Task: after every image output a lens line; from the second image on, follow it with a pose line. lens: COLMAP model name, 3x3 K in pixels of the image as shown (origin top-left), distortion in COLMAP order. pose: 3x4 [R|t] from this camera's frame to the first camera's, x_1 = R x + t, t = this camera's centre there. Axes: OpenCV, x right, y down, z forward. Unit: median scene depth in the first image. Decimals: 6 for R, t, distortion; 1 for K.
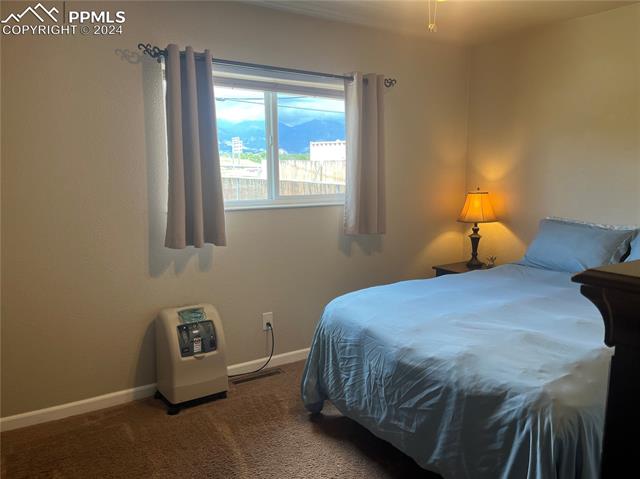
lens RADIAL K [[472.8, 0, 320.0], [0, 472.8, 239.5], [0, 0, 1]] dist [0.075052, -0.124219]
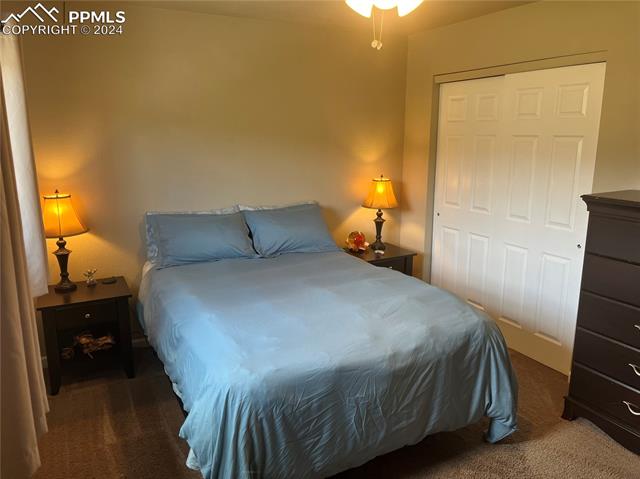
lens RADIAL K [[499.9, 0, 323.6], [0, 499.9, 237.1], [0, 0, 1]] dist [0.054480, -0.001233]
pose [[0.062846, -0.201774, 0.977414, -0.820752], [0.134545, 0.972122, 0.192030, -0.246076], [-0.988913, 0.119438, 0.088241, 0.981053]]
